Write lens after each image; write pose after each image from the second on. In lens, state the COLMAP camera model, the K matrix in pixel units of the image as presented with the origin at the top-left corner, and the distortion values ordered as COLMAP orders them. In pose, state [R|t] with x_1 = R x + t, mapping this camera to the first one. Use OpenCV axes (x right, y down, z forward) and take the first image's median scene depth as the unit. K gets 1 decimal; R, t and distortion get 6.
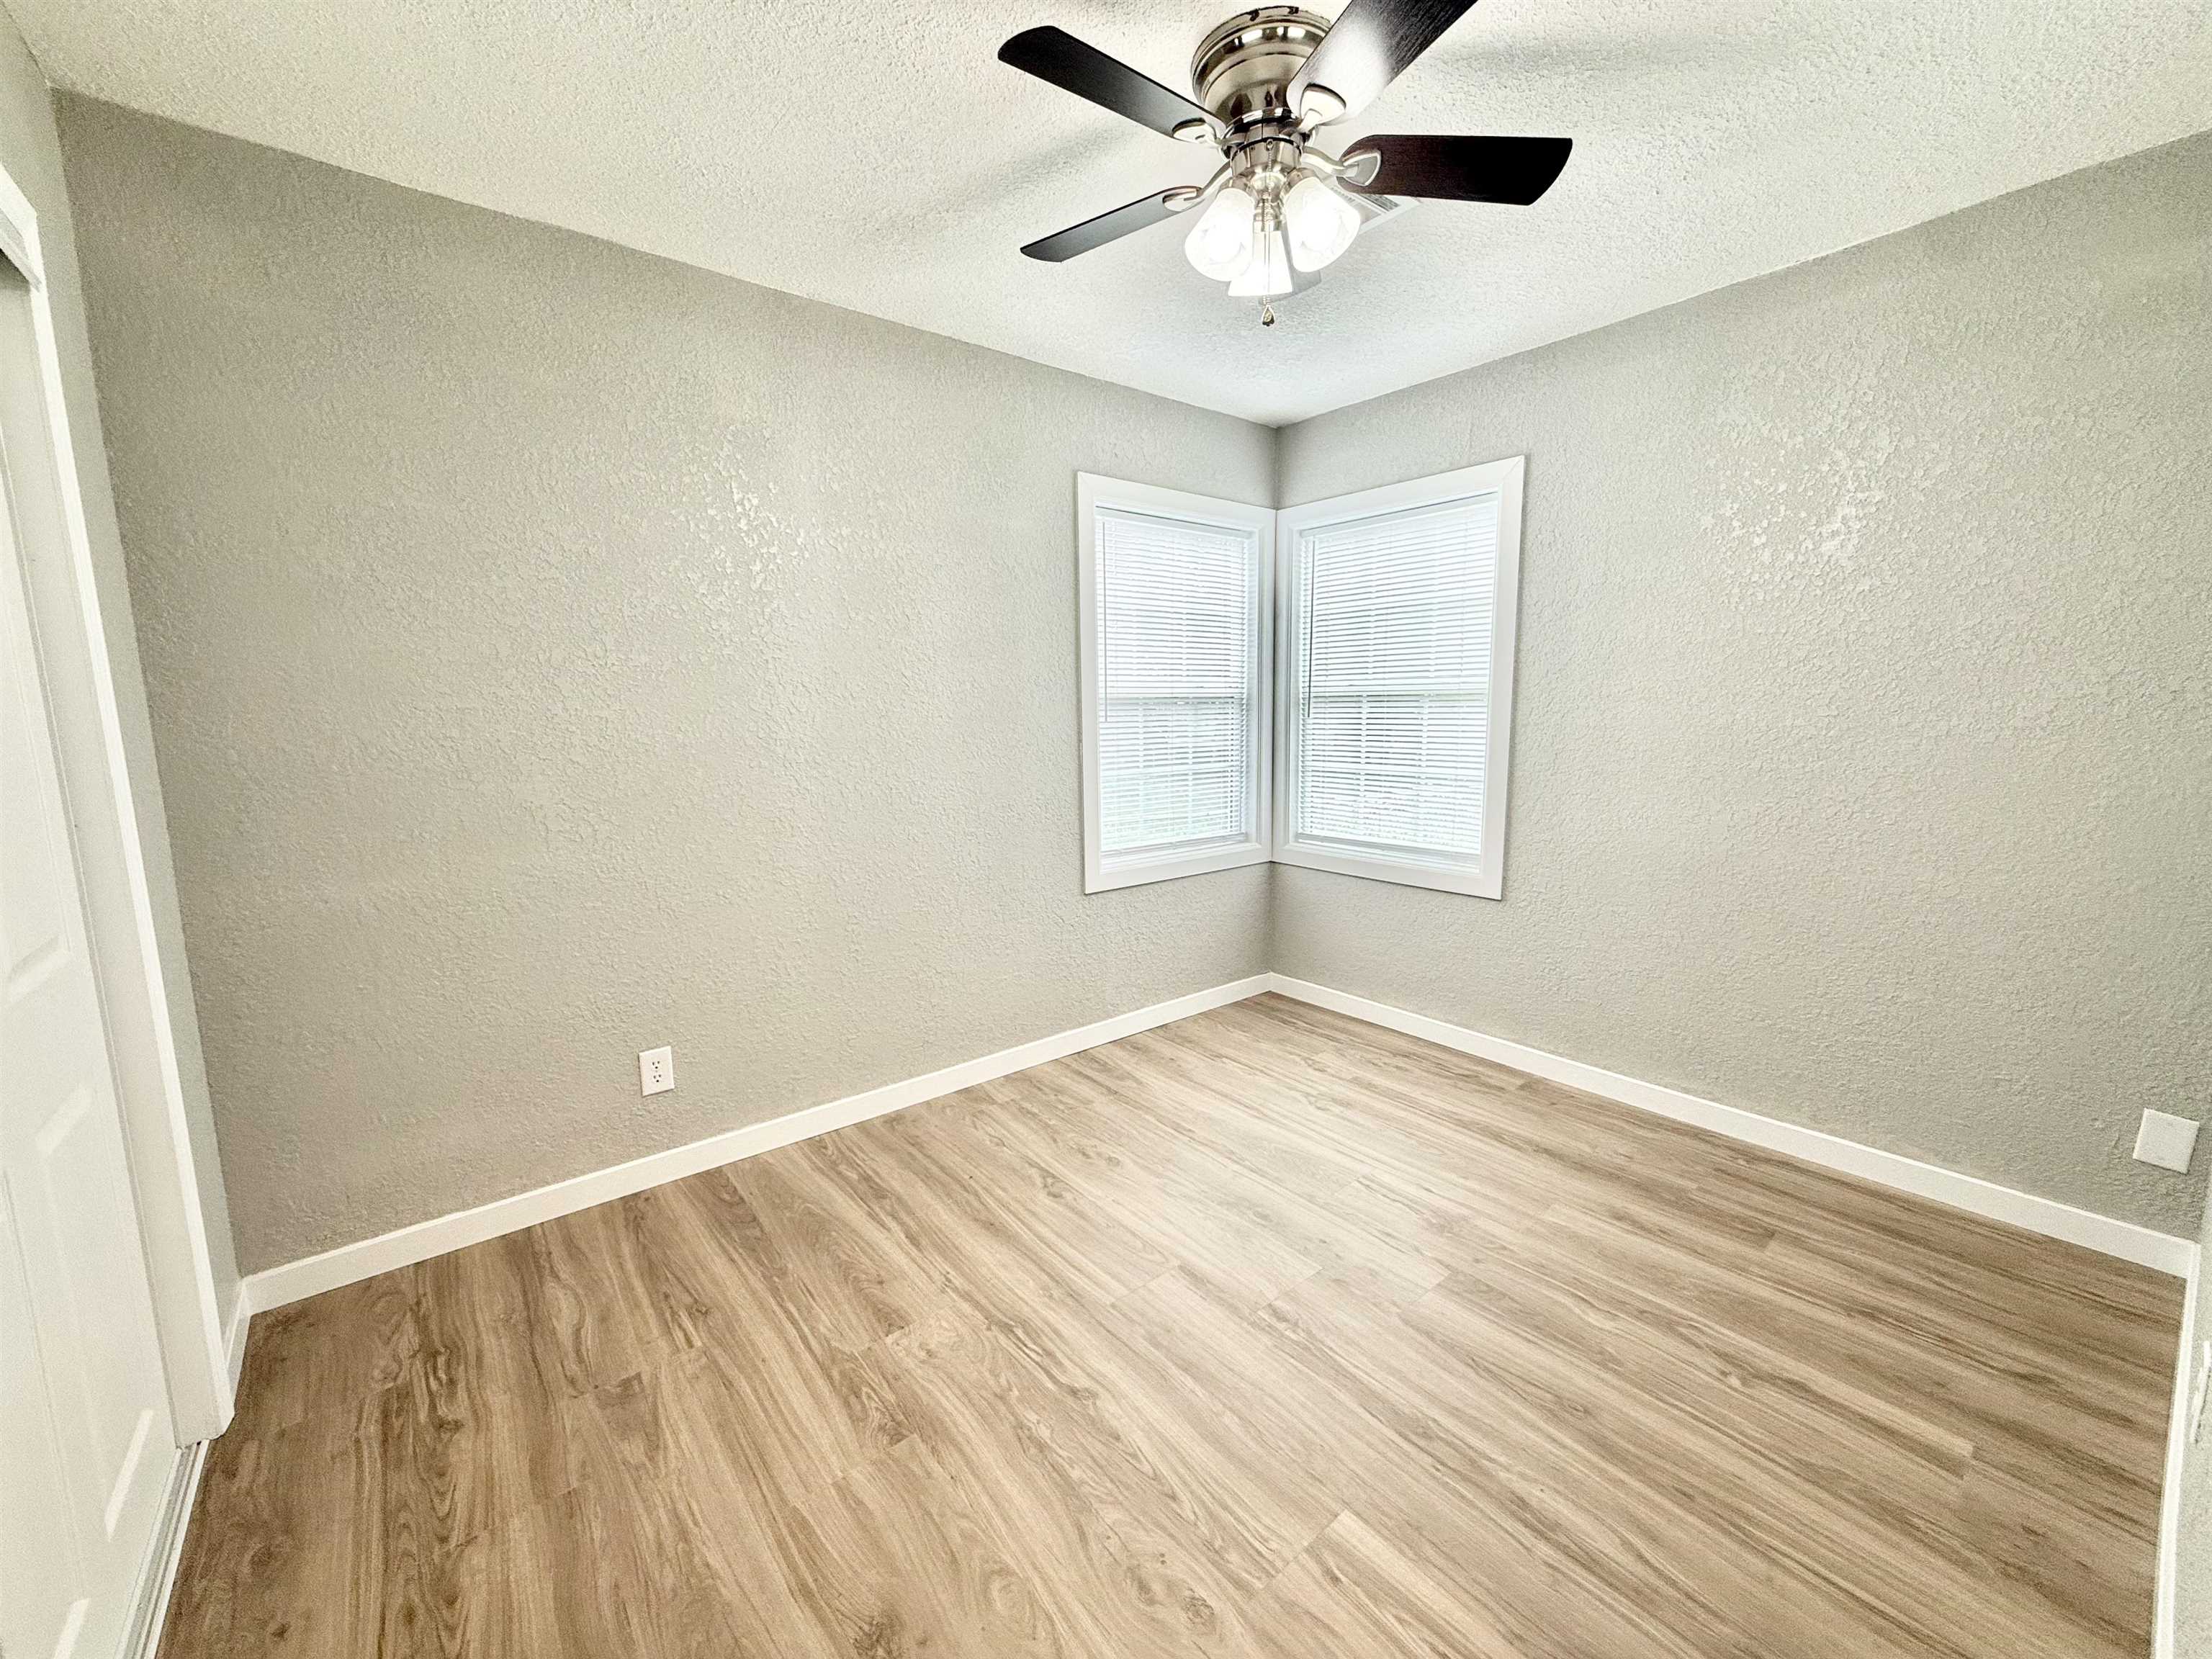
lens RADIAL K [[884.2, 0, 1082.8], [0, 884.2, 860.1], [0, 0, 1]] dist [-0.001516, -0.000020]
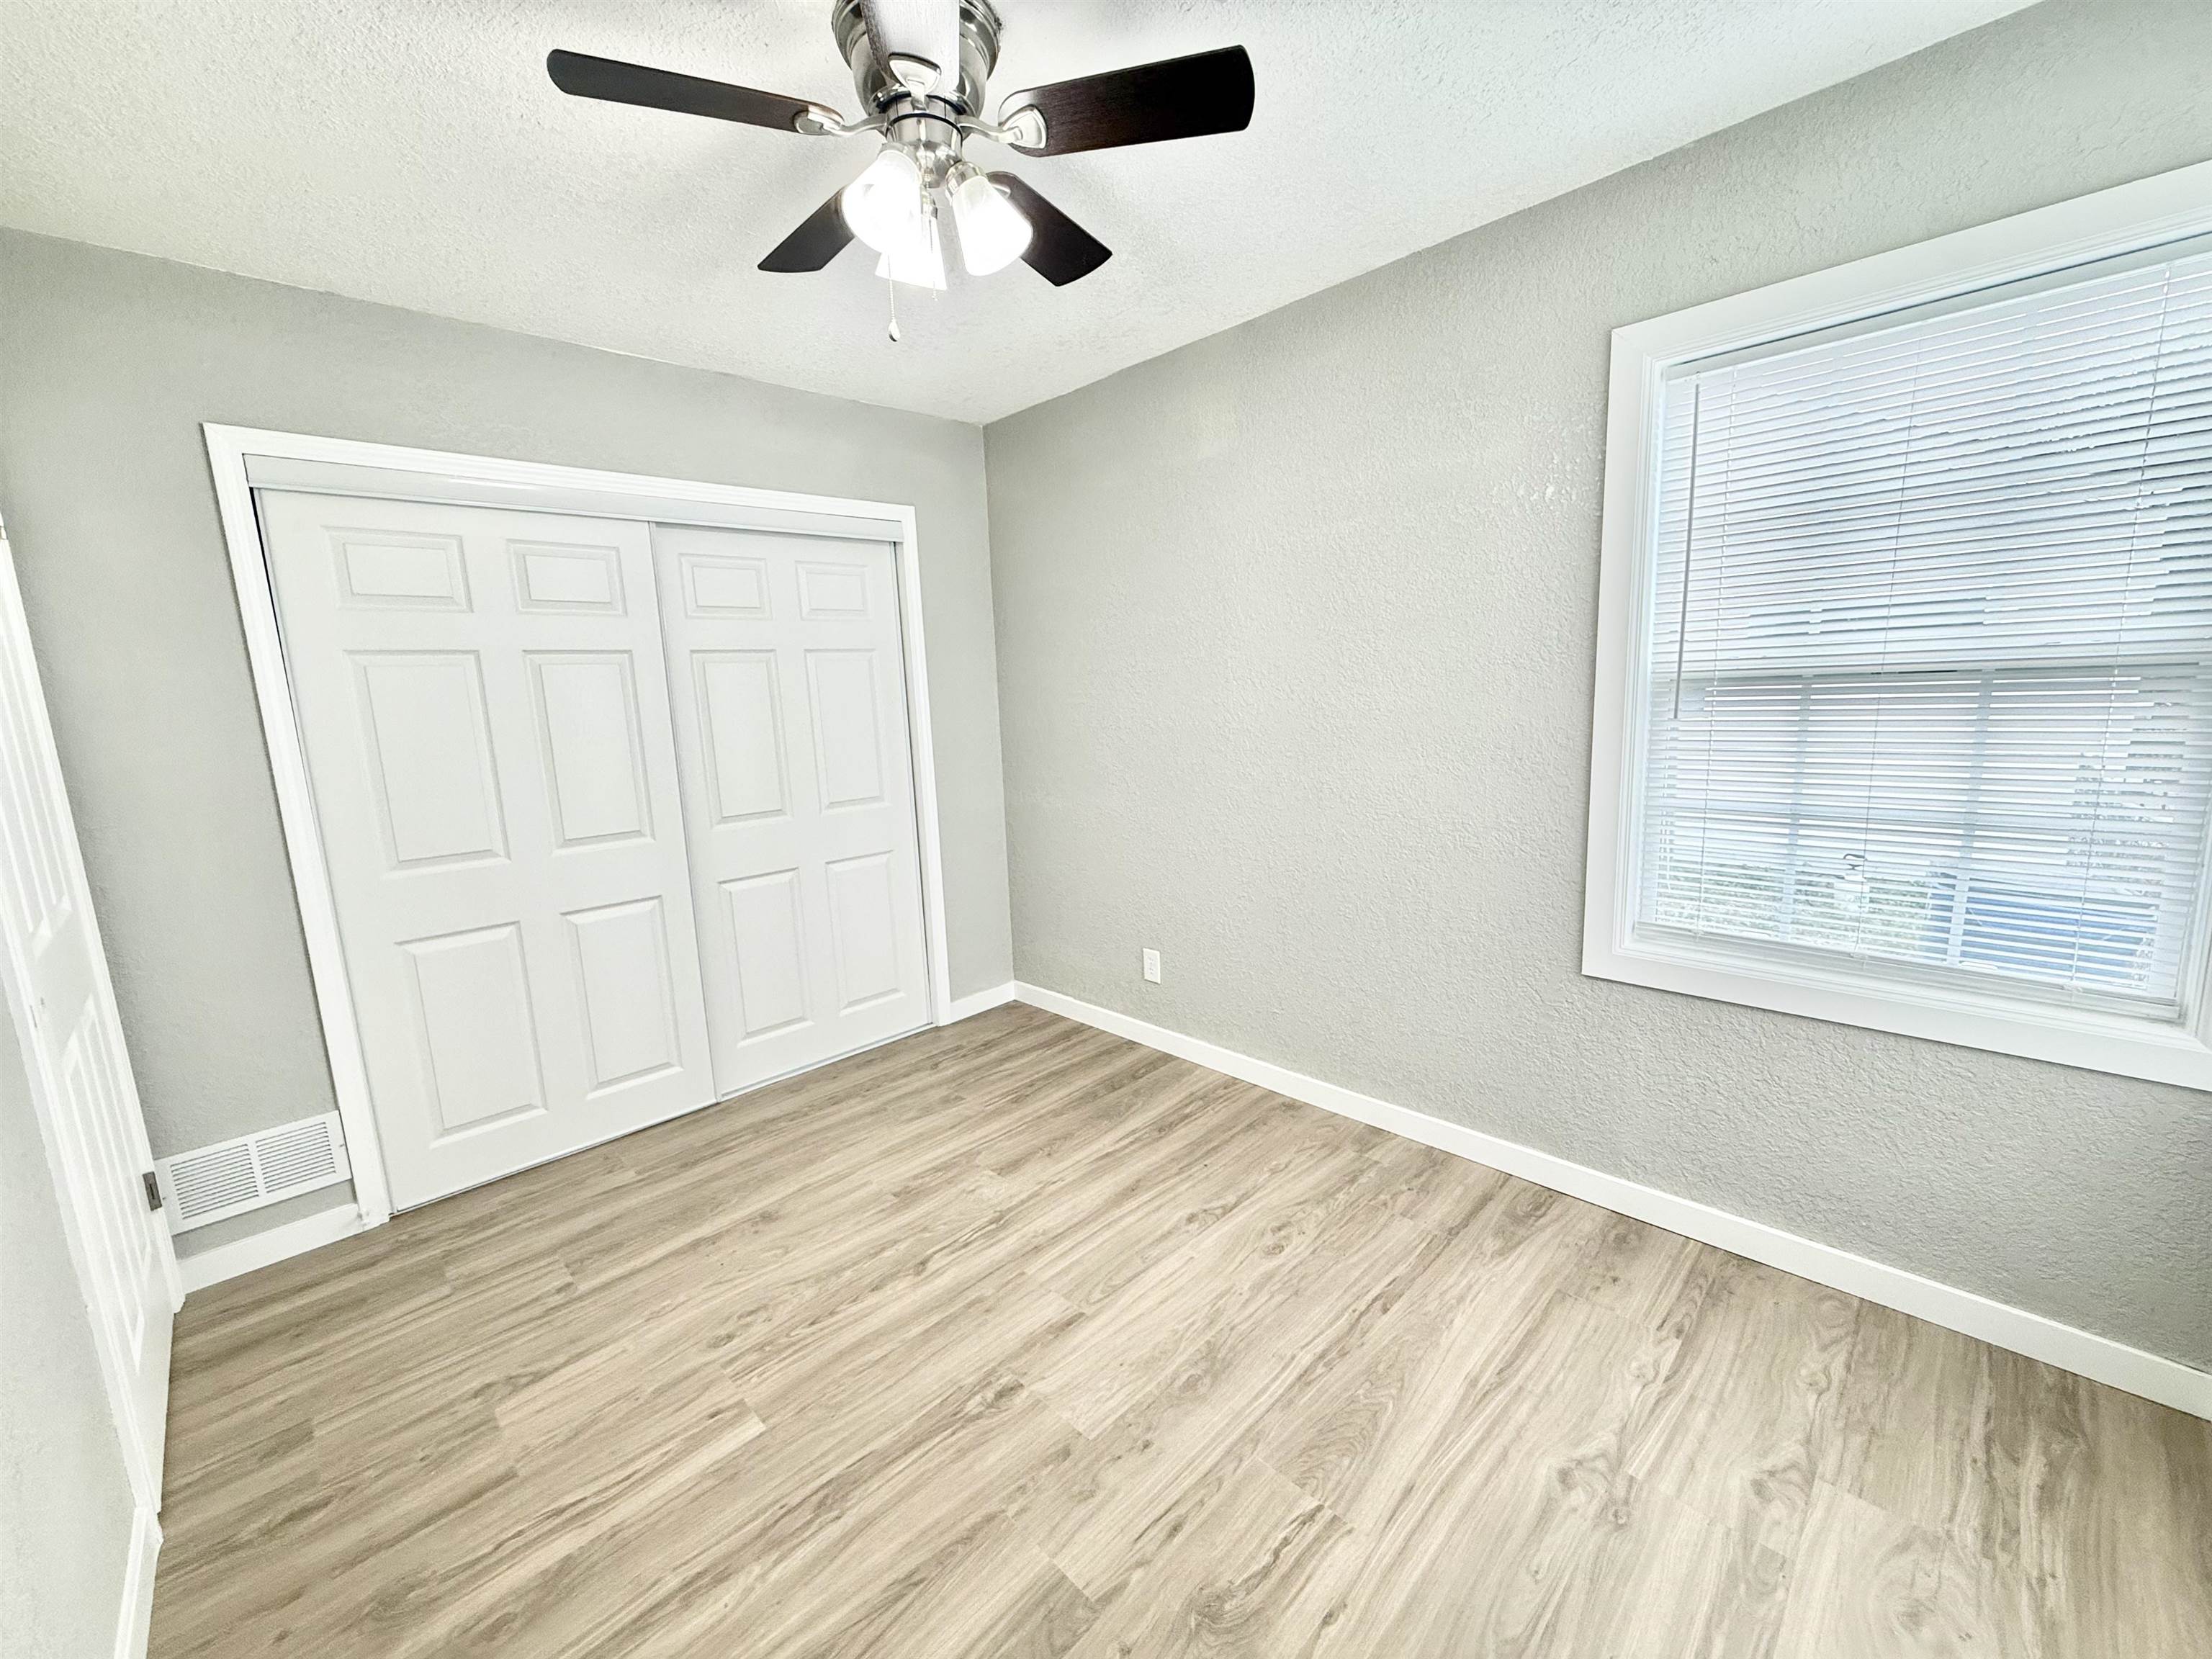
lens RADIAL K [[884.2, 0, 1091.5], [0, 884.2, 837.7], [0, 0, 1]] dist [-0.001516, -0.000020]
pose [[0.098514, 0.175673, -0.979507, 0.909129], [-0.135365, 0.977512, 0.161701, -0.179646], [0.985886, 0.116661, 0.120078, 0.810138]]
